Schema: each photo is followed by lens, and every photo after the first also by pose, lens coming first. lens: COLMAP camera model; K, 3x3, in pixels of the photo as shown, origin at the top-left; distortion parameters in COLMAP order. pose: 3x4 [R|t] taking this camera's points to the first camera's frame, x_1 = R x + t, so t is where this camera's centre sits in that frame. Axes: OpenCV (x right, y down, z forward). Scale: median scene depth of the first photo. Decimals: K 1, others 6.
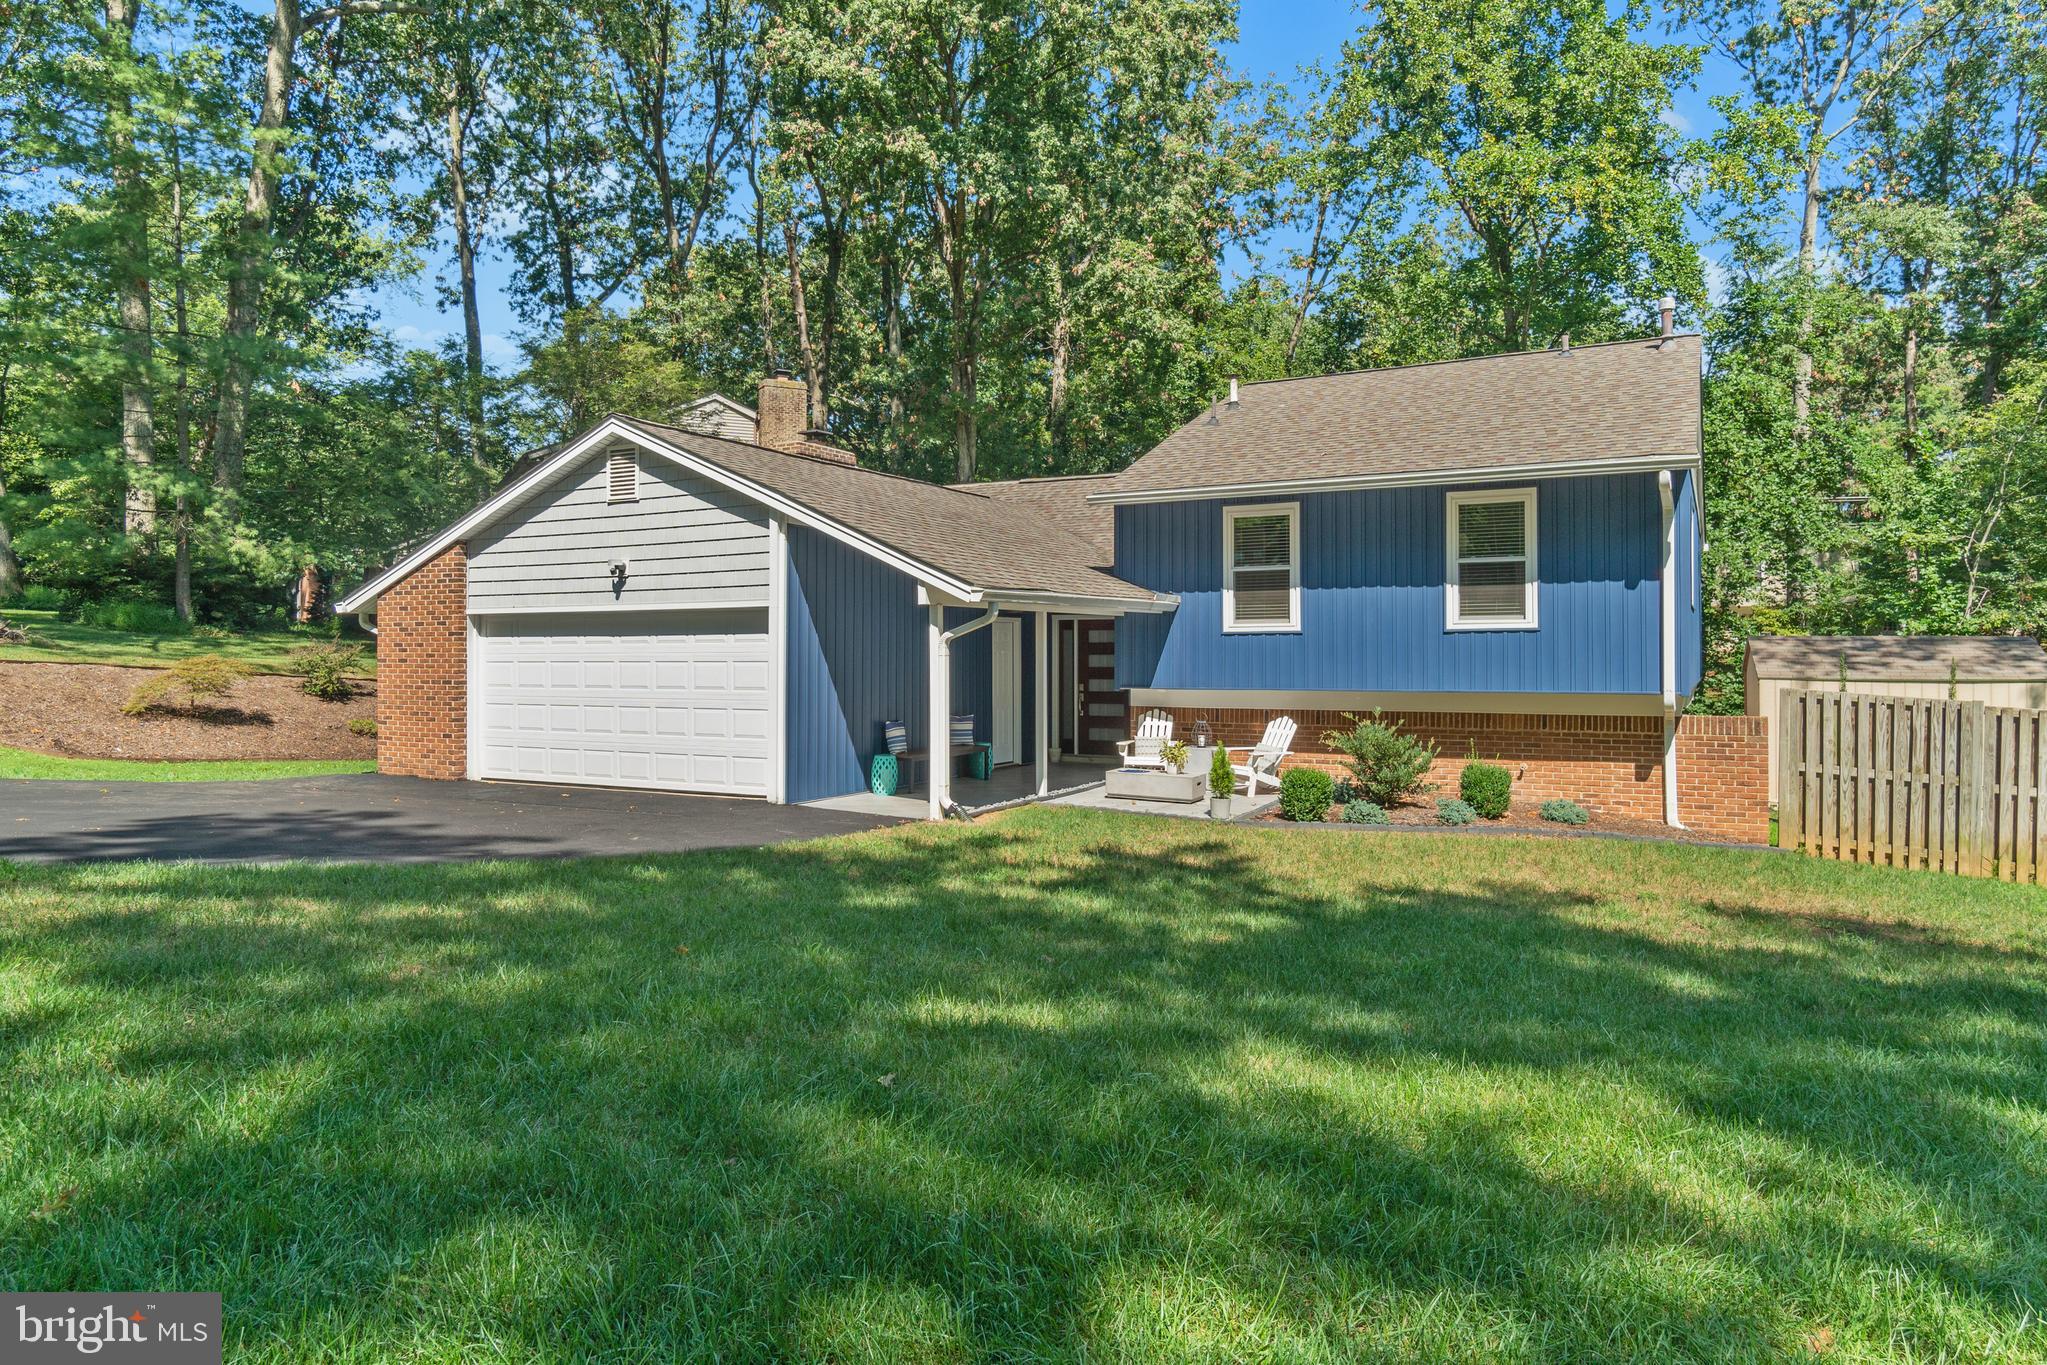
lens RADIAL K [[1242.8, 0, 1026.7], [0, 1242.8, 667.4], [0, 0, 1]] dist [0.010375, -0.000004]
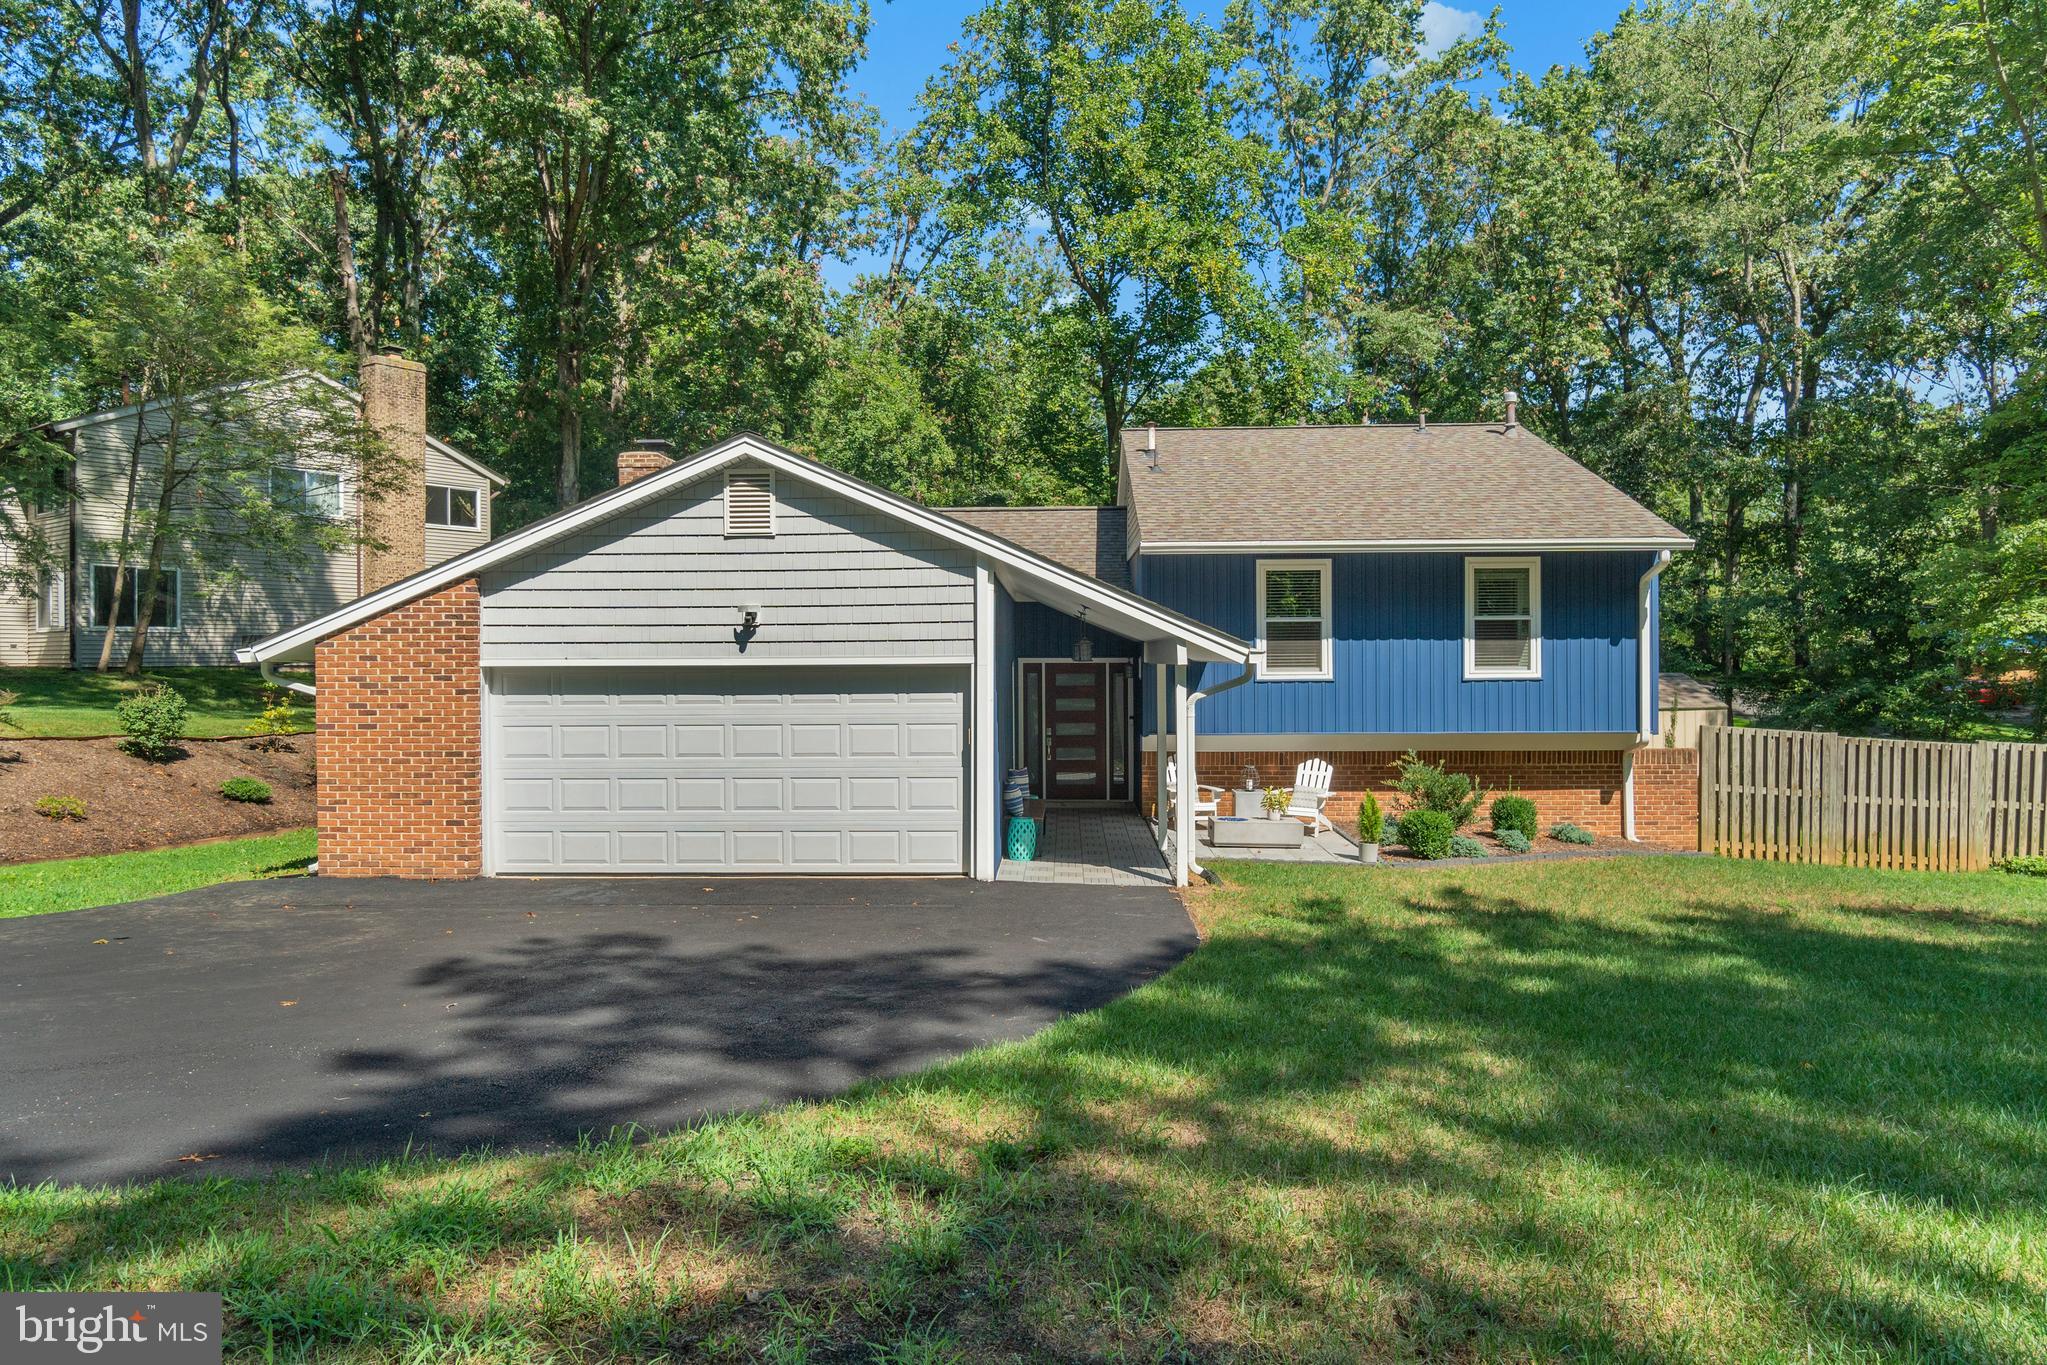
lens RADIAL K [[1242.8, 0, 1023.9], [0, 1242.8, 698.4], [0, 0, 1]] dist [0.010375, -0.000004]
pose [[0.901121, -0.015524, 0.433291, -0.520701], [0.008594, 0.999802, 0.017947, -0.036656], [-0.433483, -0.012448, 0.901076, 0.158633]]
